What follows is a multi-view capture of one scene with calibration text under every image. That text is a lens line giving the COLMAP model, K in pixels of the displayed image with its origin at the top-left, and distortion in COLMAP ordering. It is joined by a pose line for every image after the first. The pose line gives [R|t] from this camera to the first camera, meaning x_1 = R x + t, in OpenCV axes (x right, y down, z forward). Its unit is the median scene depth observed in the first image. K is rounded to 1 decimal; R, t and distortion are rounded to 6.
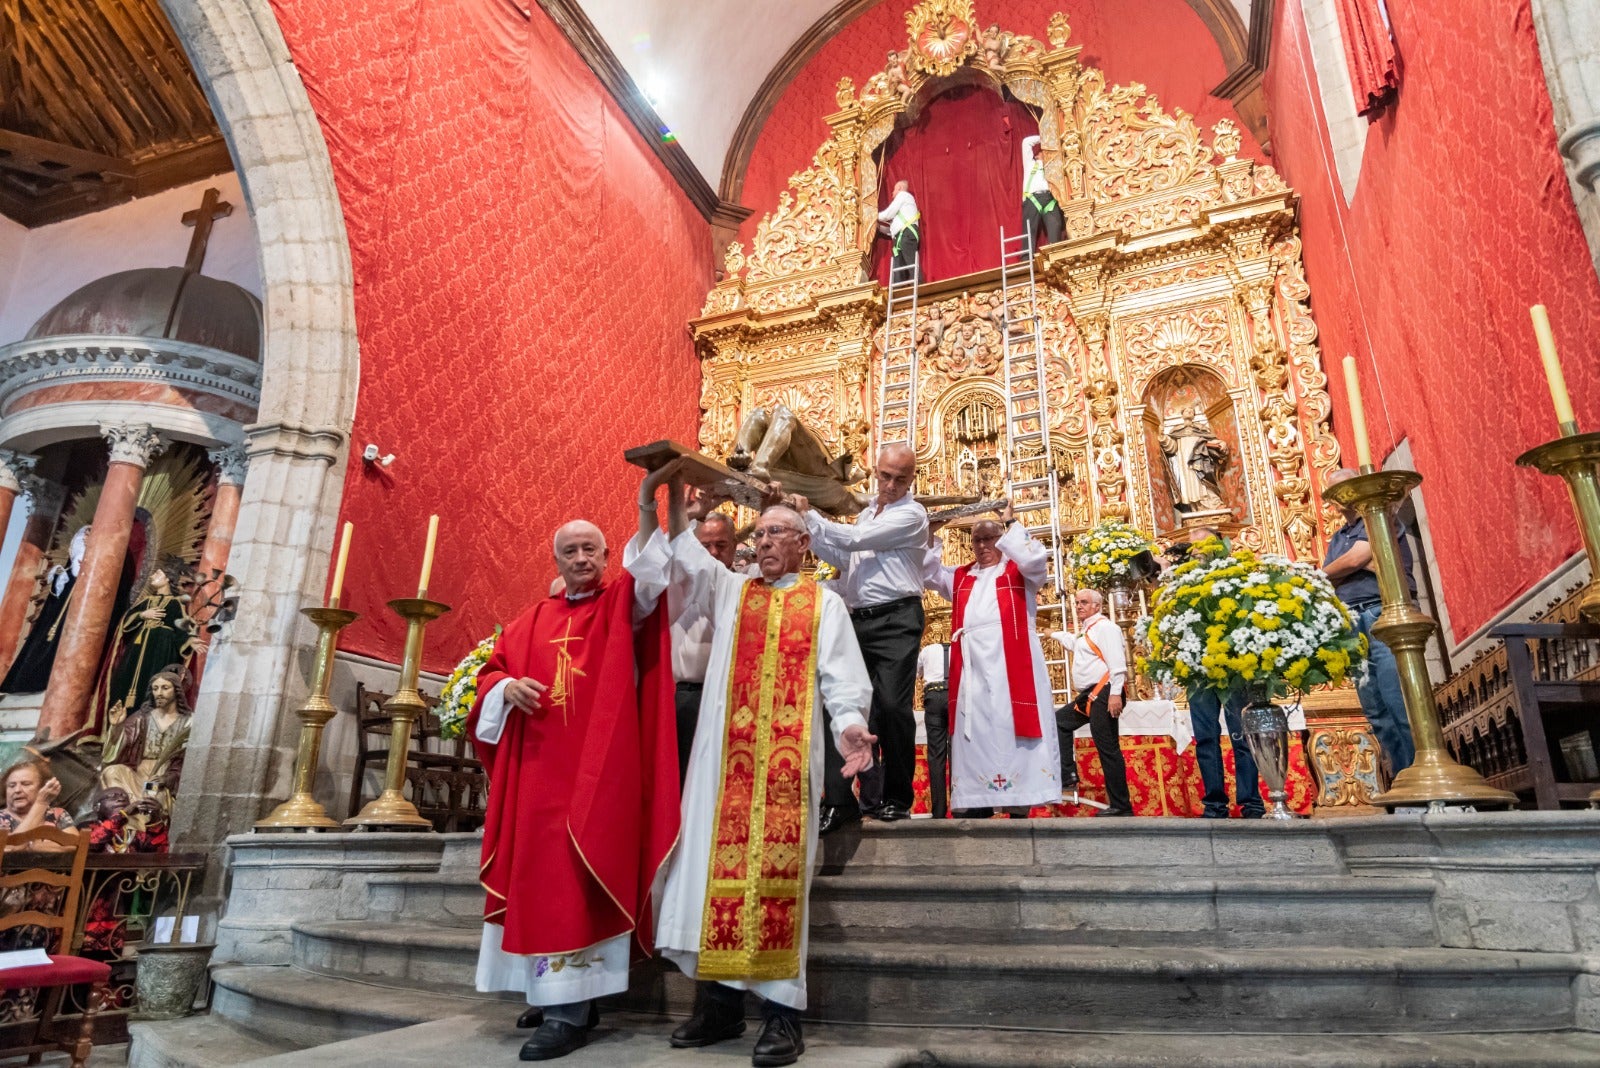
lens RADIAL K [[935.6, 0, 801.1], [0, 935.6, 541.7], [0, 0, 1]] dist [0.006853, -0.004187]
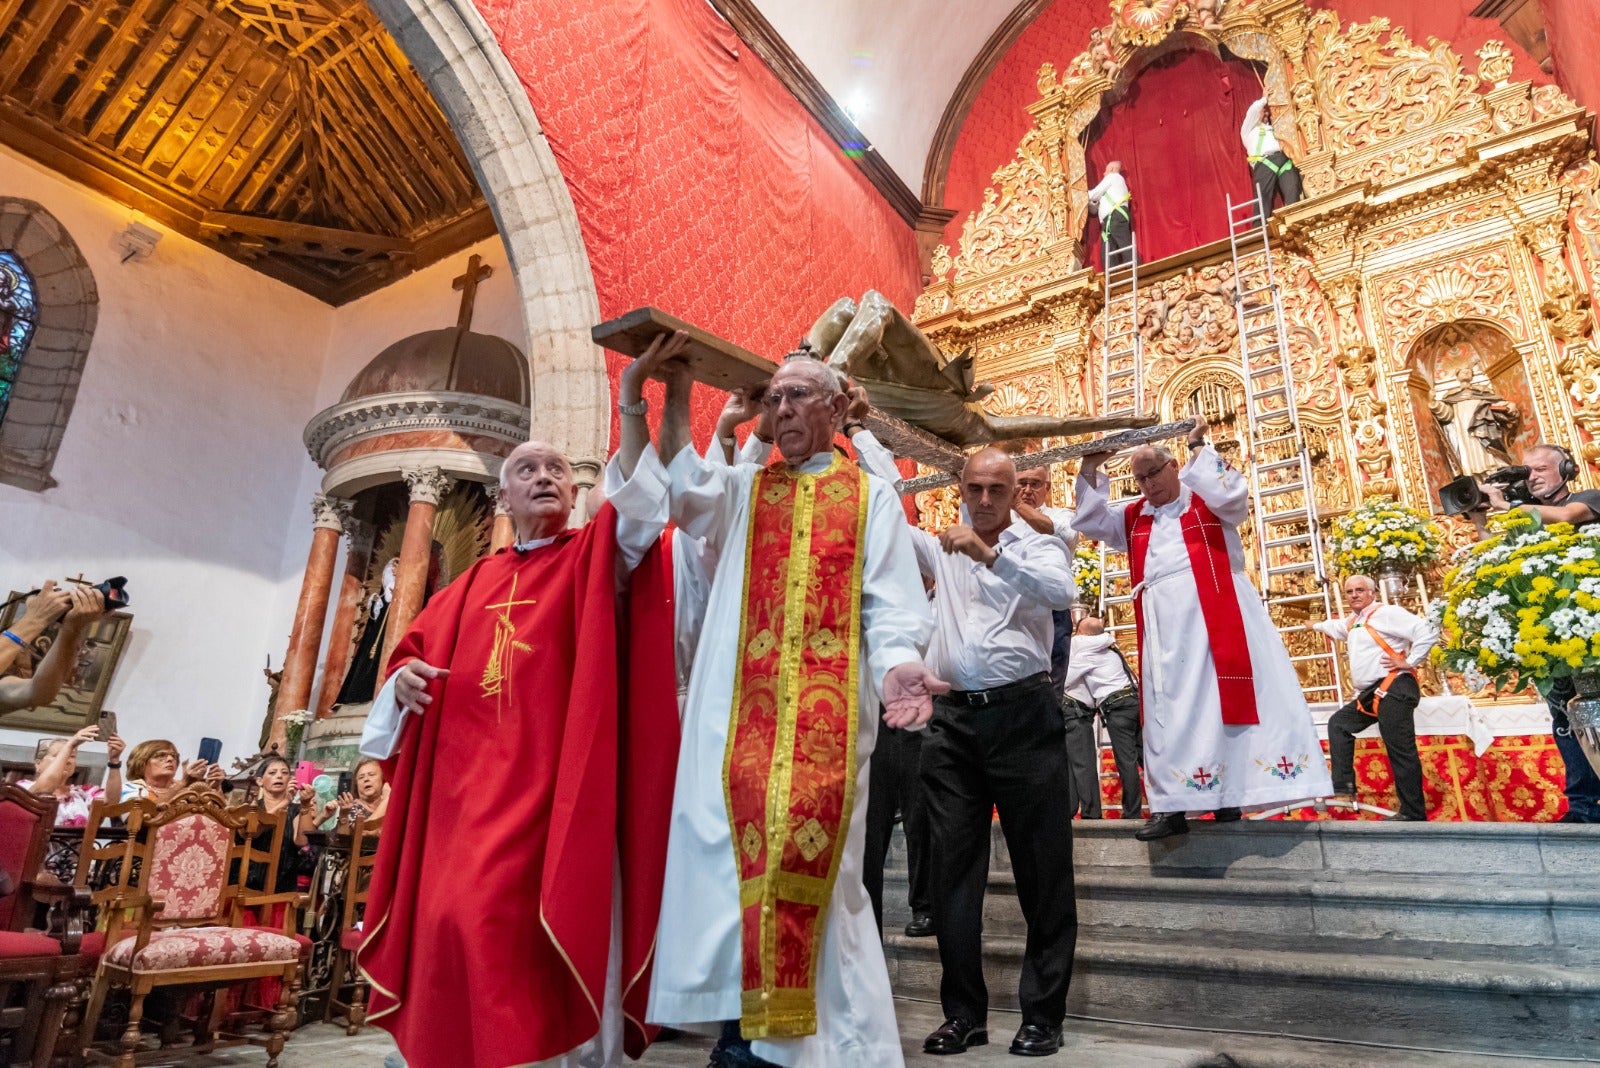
lens RADIAL K [[935.6, 0, 802.4], [0, 935.6, 540.9], [0, 0, 1]] dist [0.006853, -0.004187]
pose [[0.973984, -0.051421, -0.220707, -0.012554], [0.050017, 0.998677, -0.011952, 0.000497], [0.221029, 0.000602, 0.975267, -0.011215]]
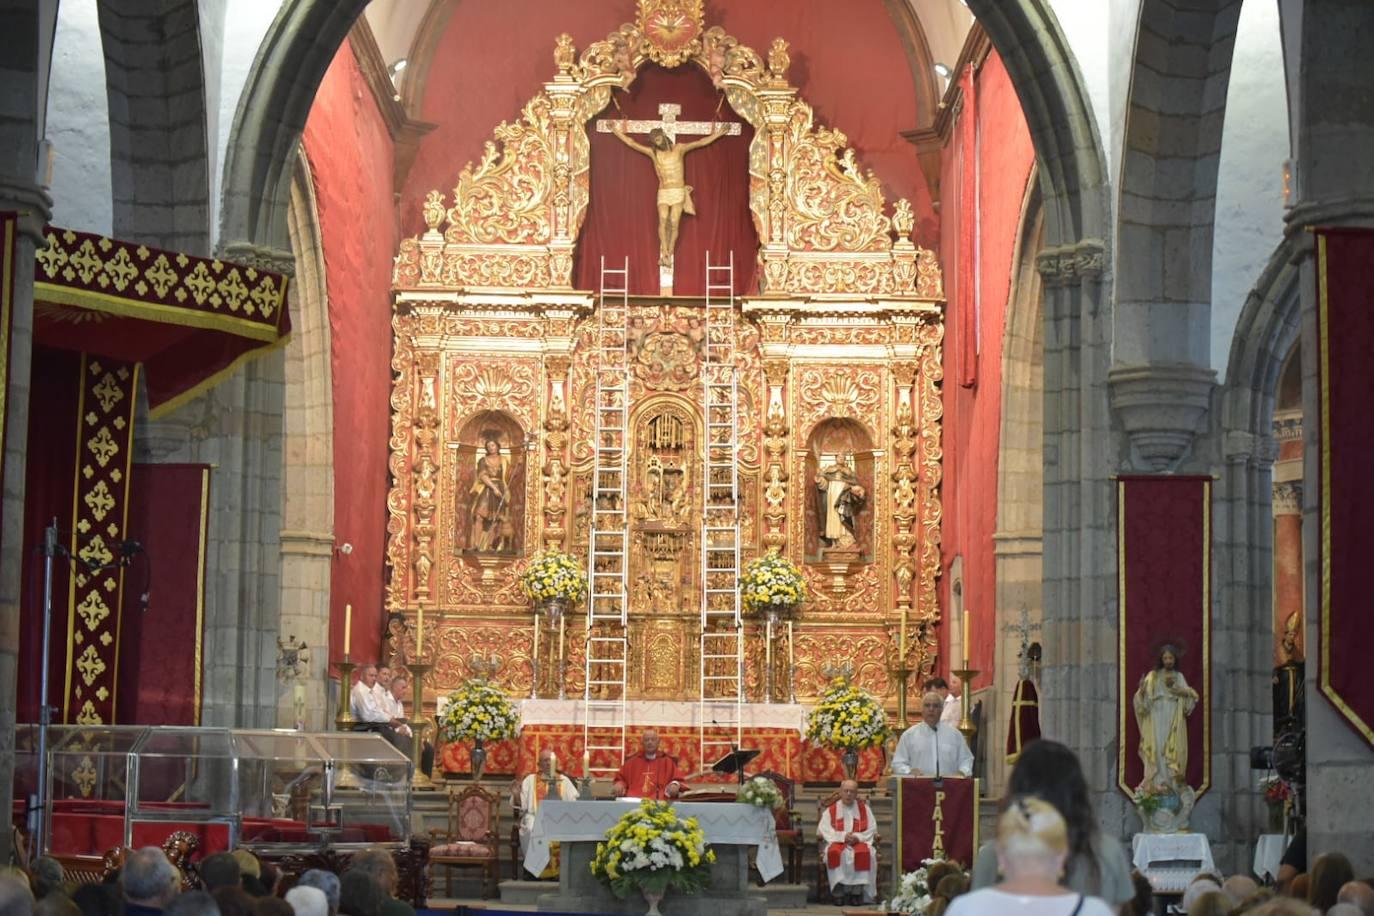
lens RADIAL K [[2923.8, 0, 678.9], [0, 2923.8, 455.5], [0, 0, 1]] dist [-0.173751, 0.000000]
pose [[0.929451, 0.060921, 0.363881, -1.147092], [-0.131695, 0.976083, 0.172970, -0.763763], [-0.344640, -0.208688, 0.915244, -2.366498]]
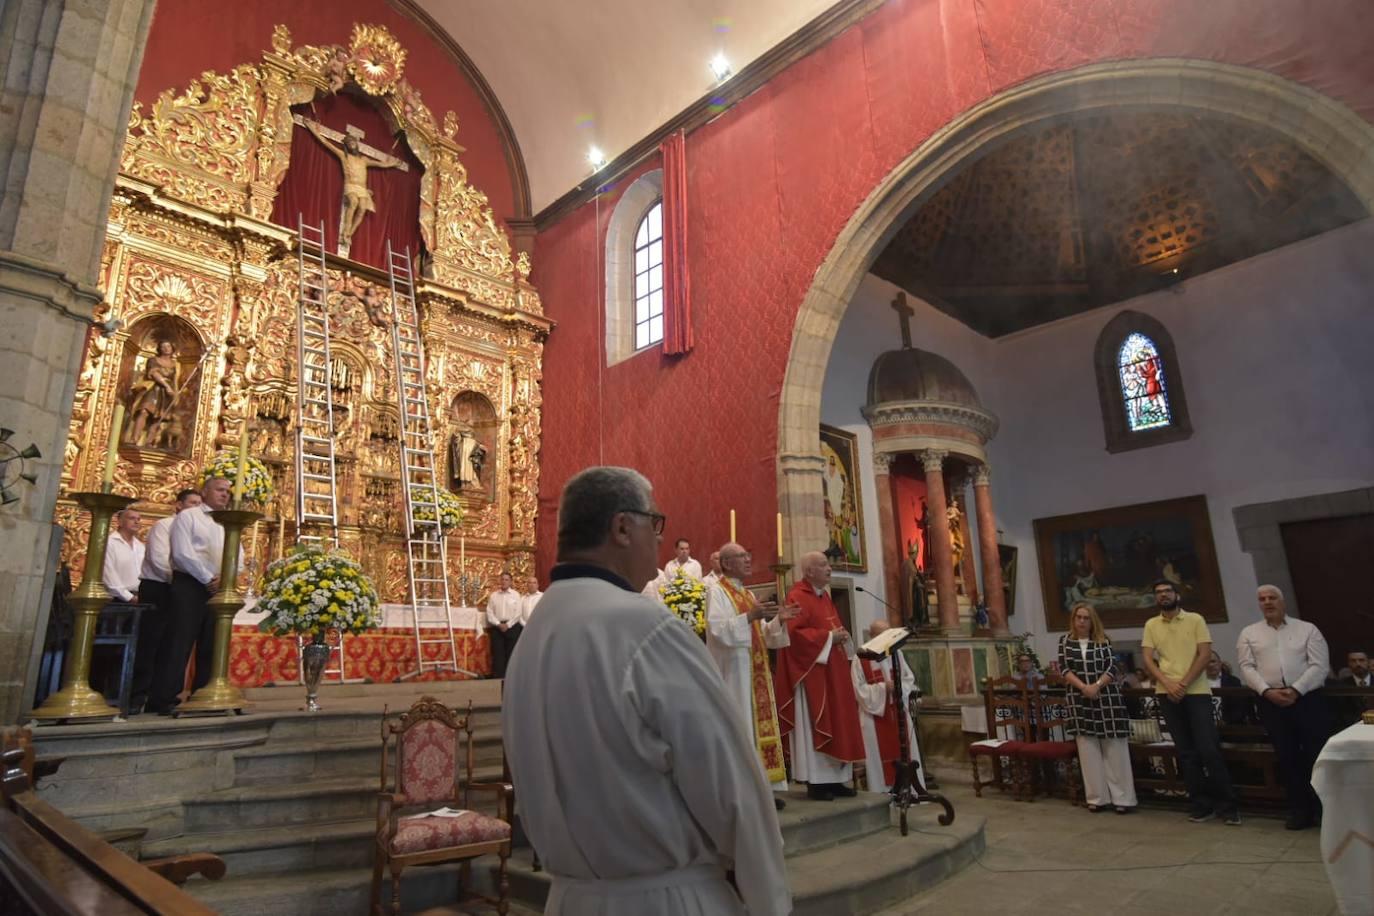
lens RADIAL K [[803.4, 0, 694.5], [0, 803.4, 460.5], [0, 0, 1]] dist [0.006853, -0.004187]
pose [[0.398120, 0.224613, 0.889409, -0.630039], [-0.260023, 0.957426, -0.125397, -0.003687], [-0.879709, -0.181343, 0.439575, 0.058655]]
